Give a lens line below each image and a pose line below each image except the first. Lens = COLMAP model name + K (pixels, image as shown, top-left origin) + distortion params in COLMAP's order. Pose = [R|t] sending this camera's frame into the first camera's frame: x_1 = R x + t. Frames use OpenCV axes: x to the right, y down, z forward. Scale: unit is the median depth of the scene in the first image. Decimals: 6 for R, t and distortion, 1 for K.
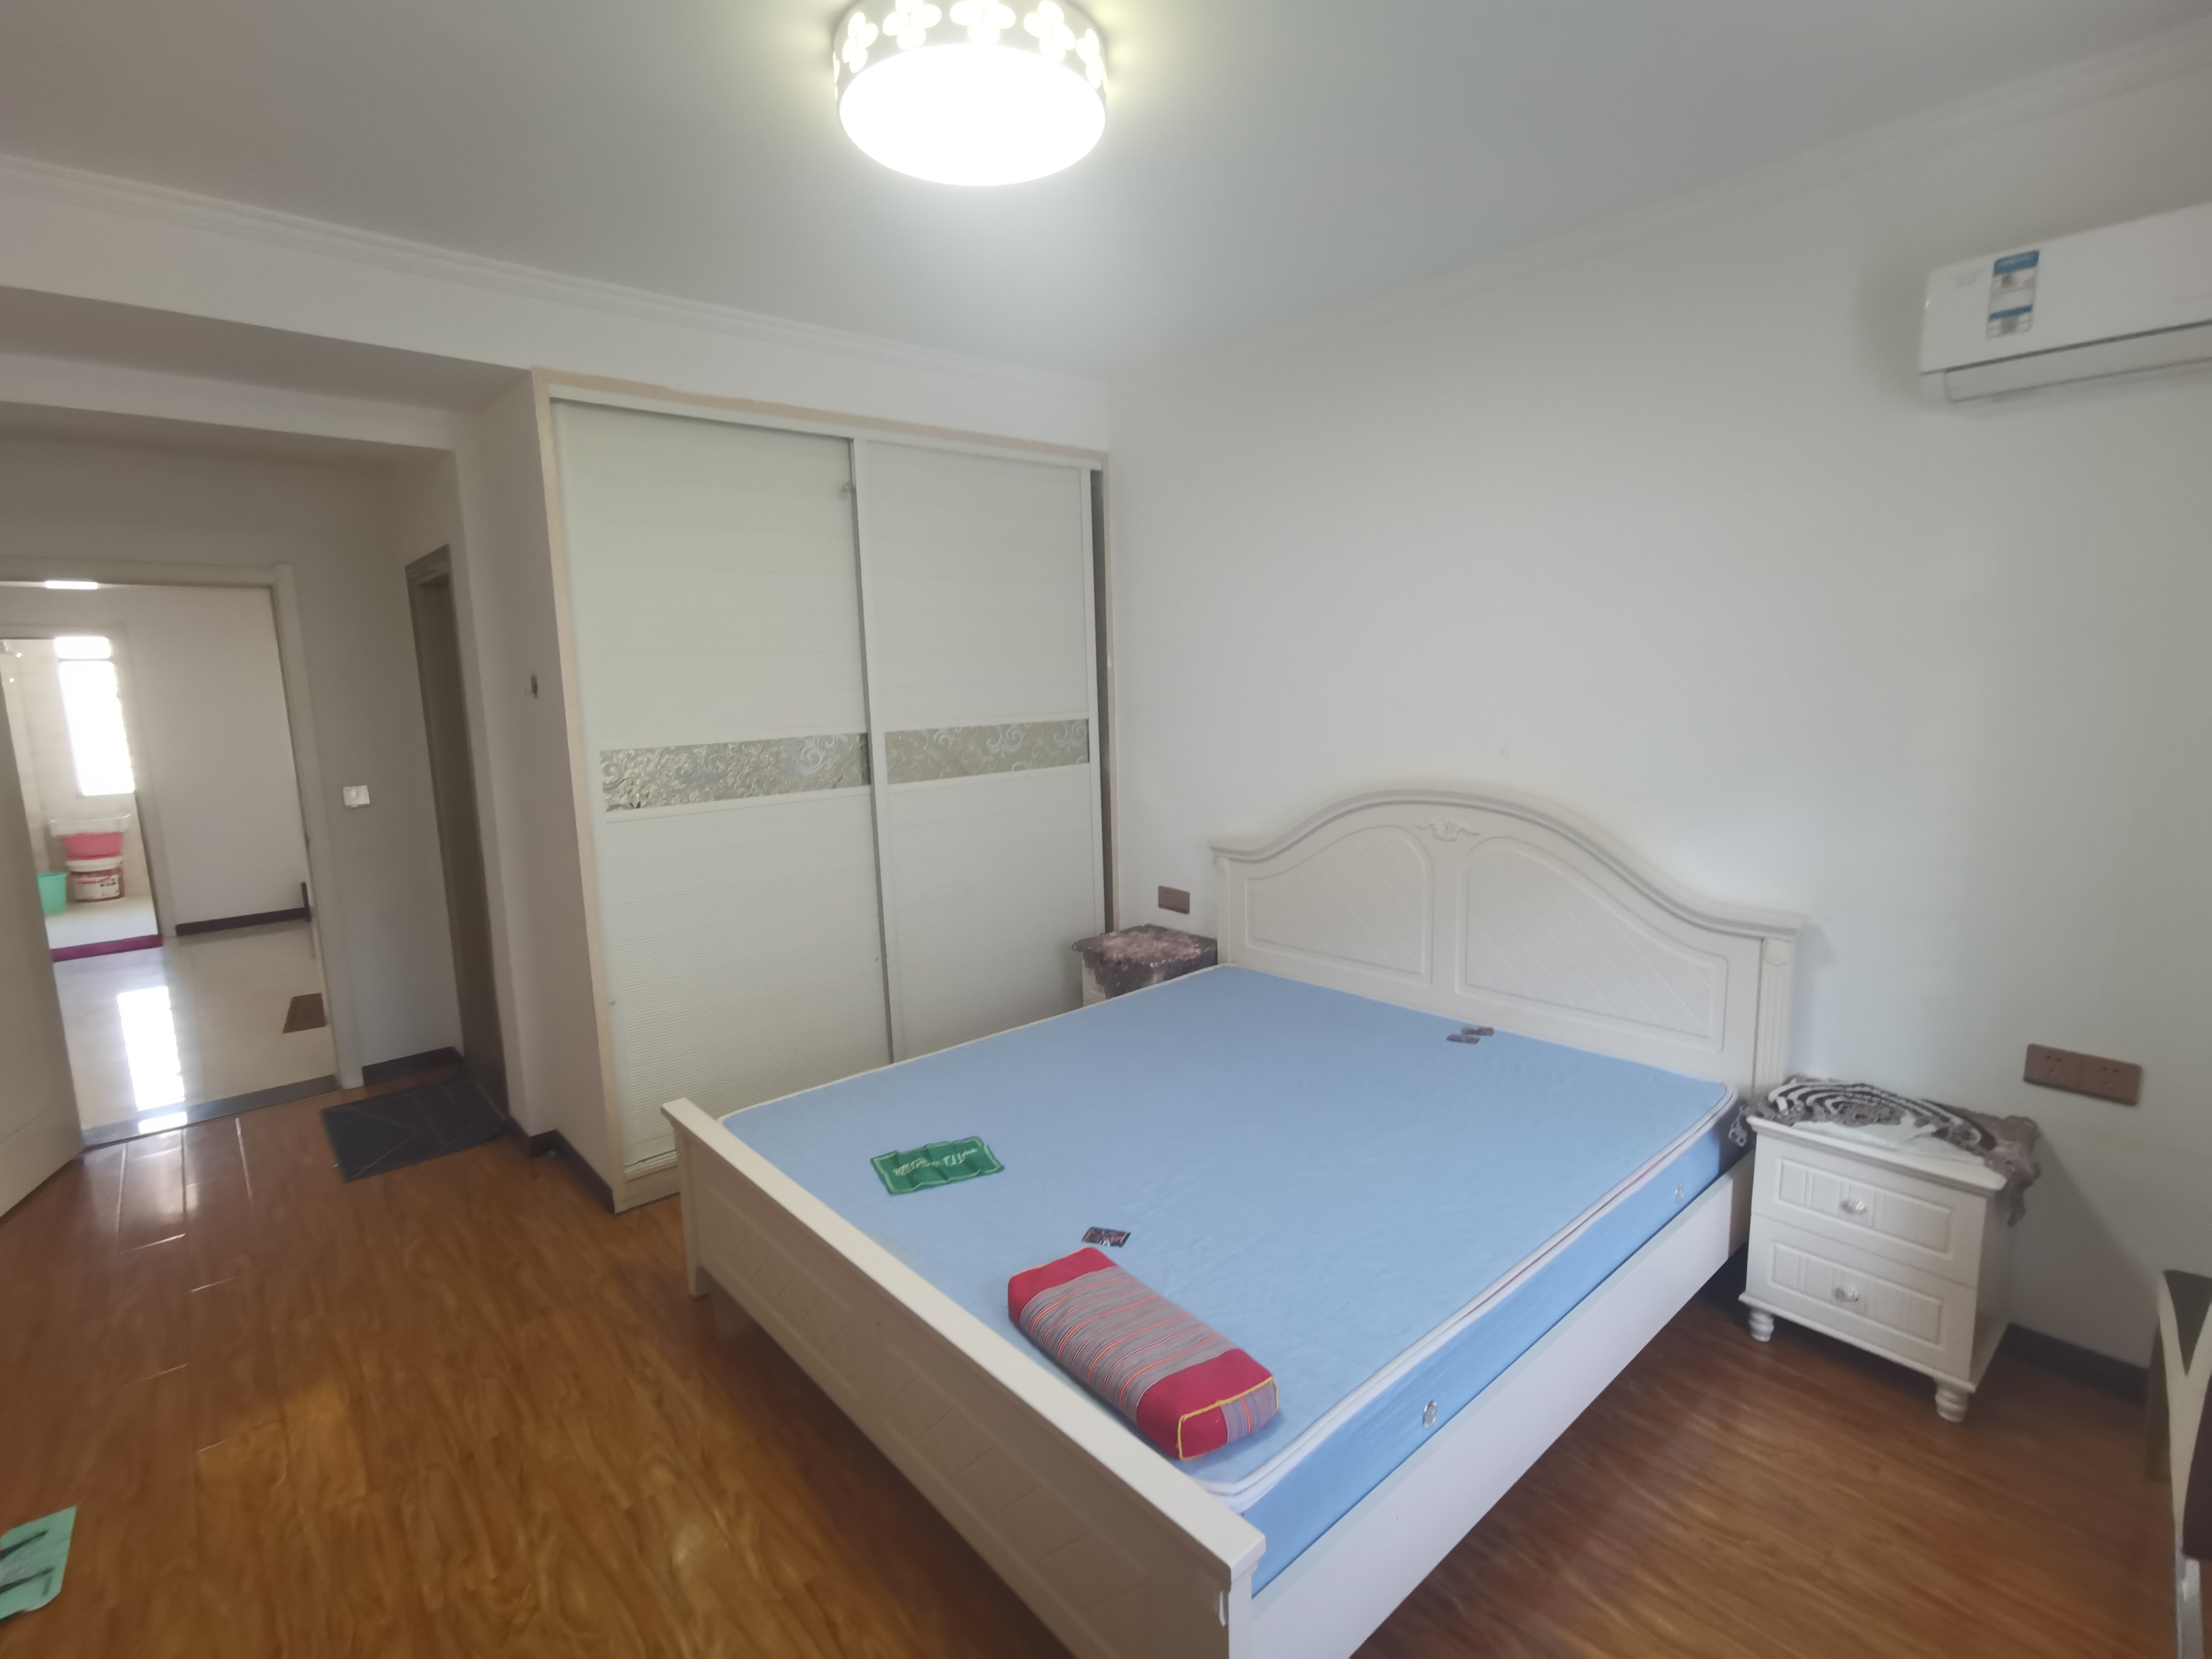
lens RADIAL K [[1060.2, 0, 1104.0], [0, 1060.2, 825.0], [0, 0, 1]] dist [-0.001145, -0.000053]
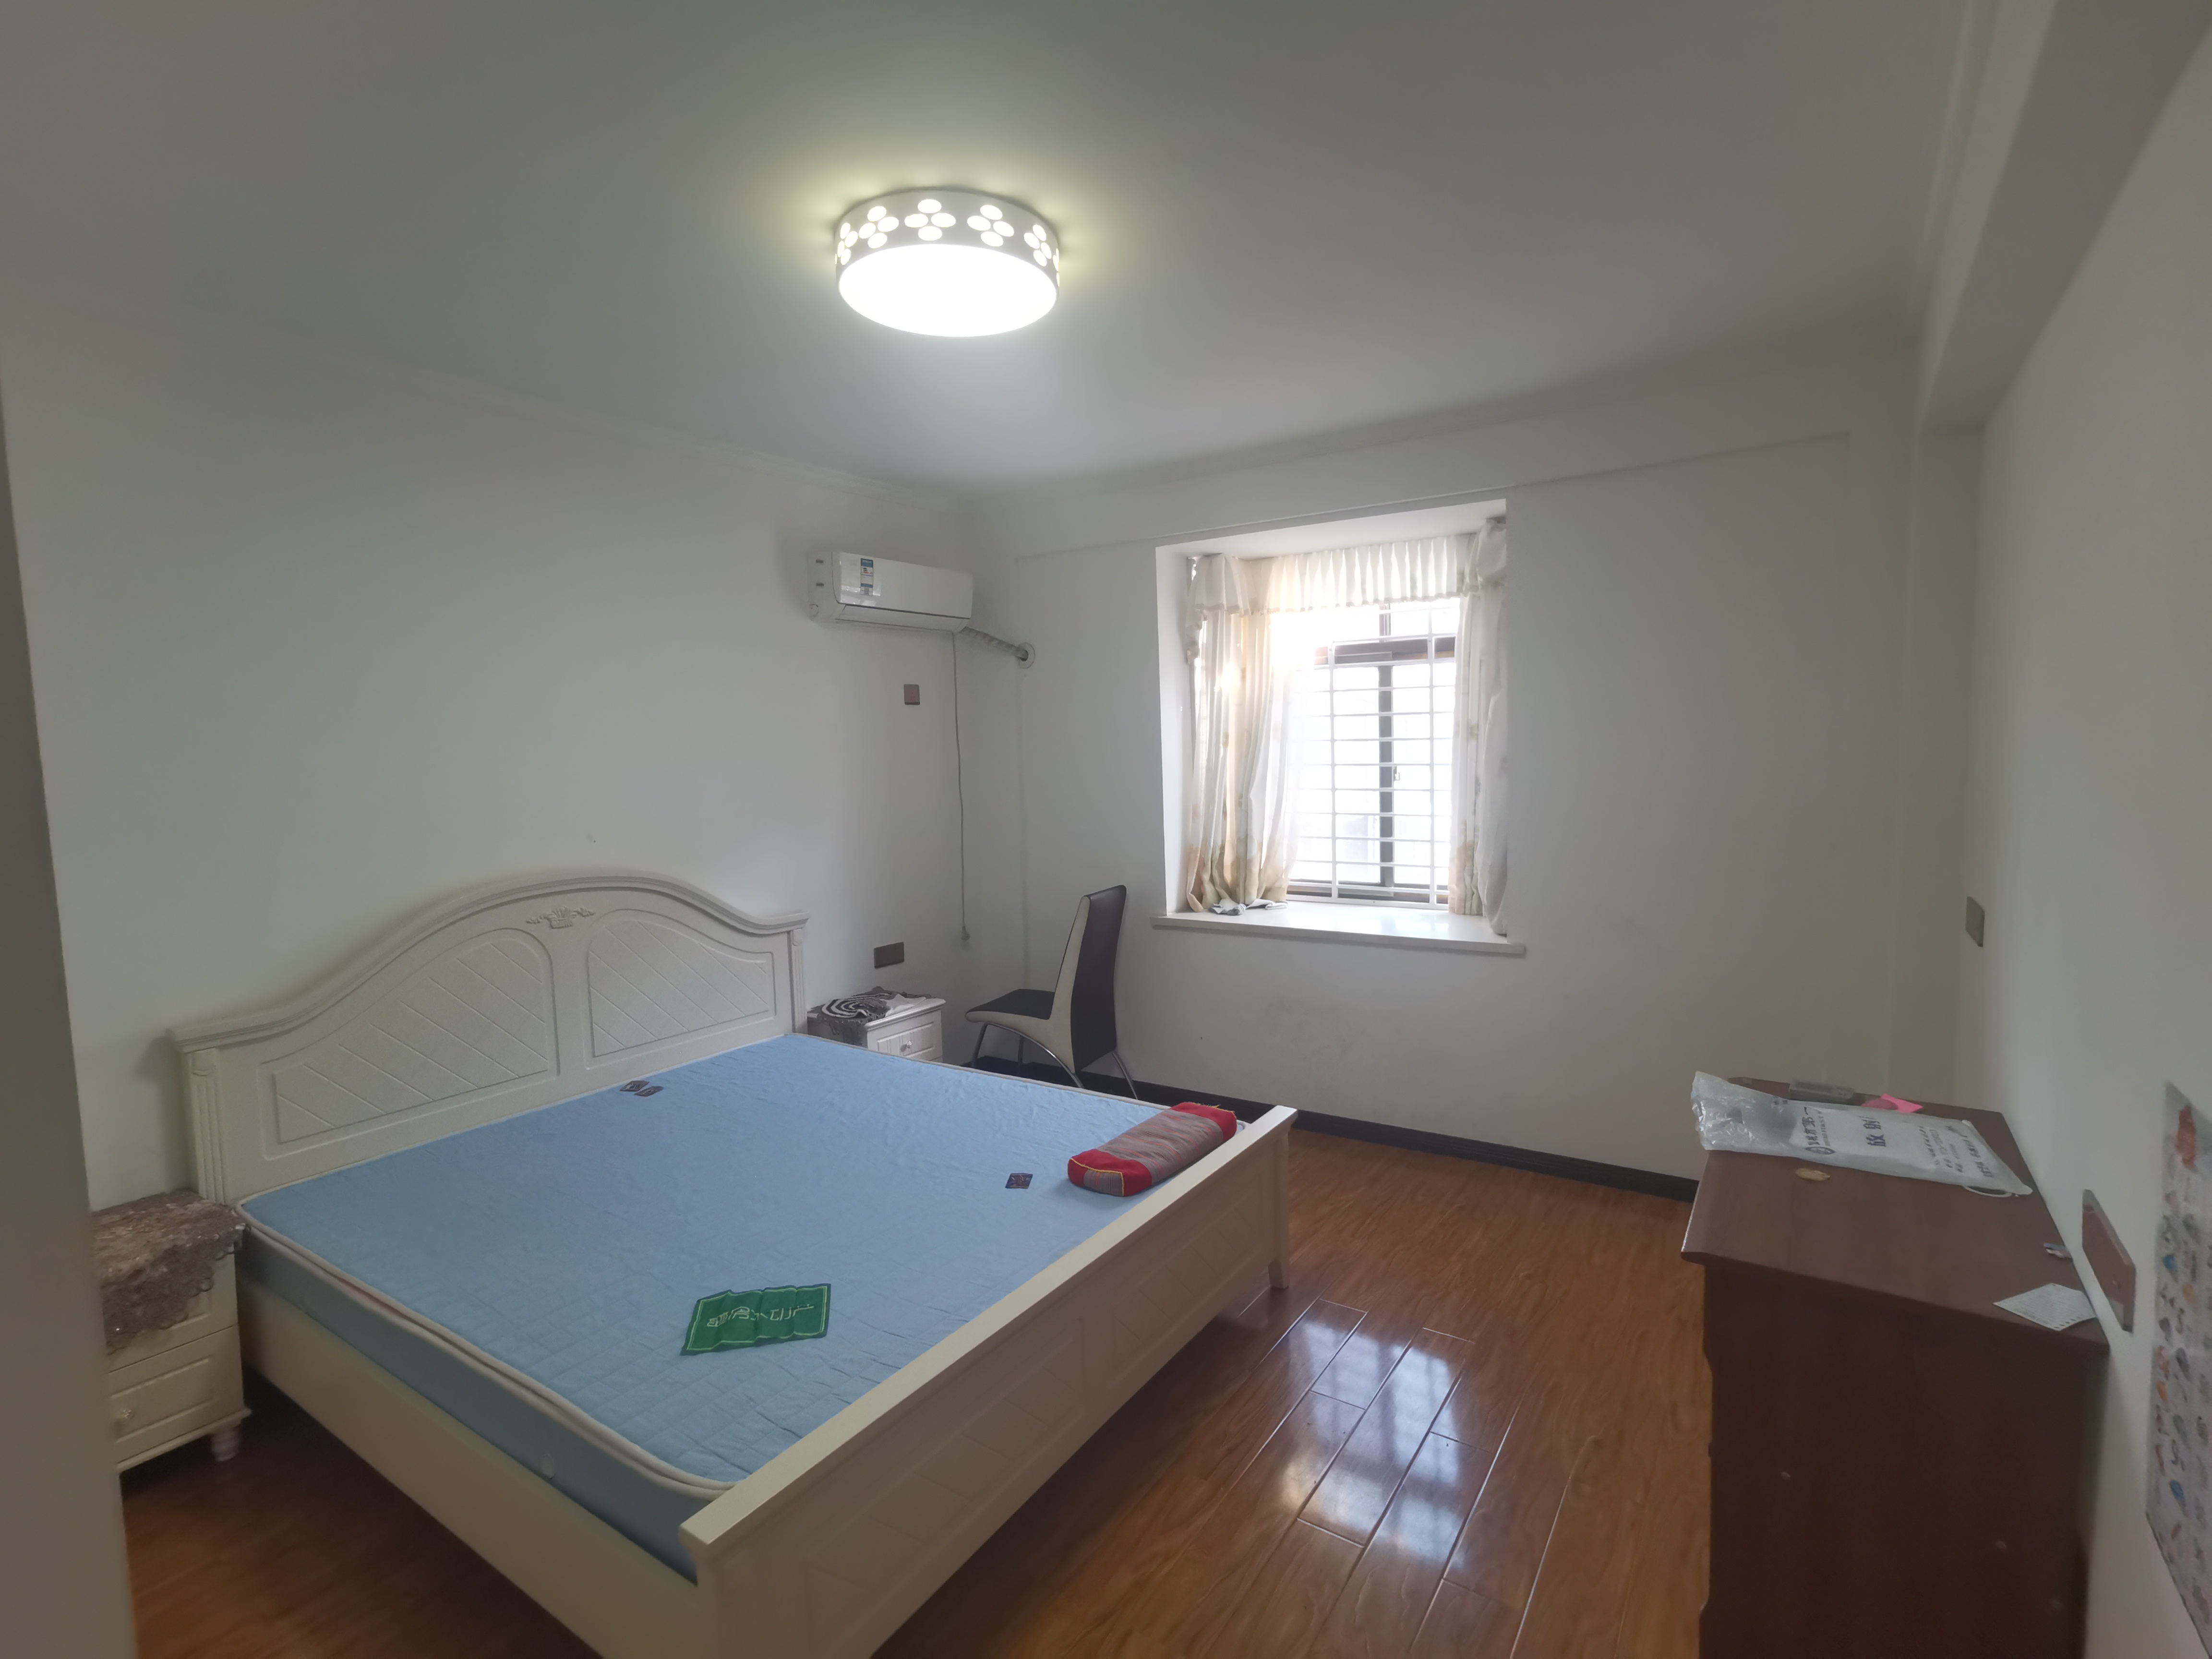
lens RADIAL K [[1060.2, 0, 1105.1], [0, 1060.2, 831.0], [0, 0, 1]] dist [-0.001145, -0.000053]
pose [[-0.256015, -0.054219, 0.965151, -1.234913], [0.164086, 0.981500, 0.098663, -0.143322], [-0.952645, 0.183627, -0.242382, 1.122247]]
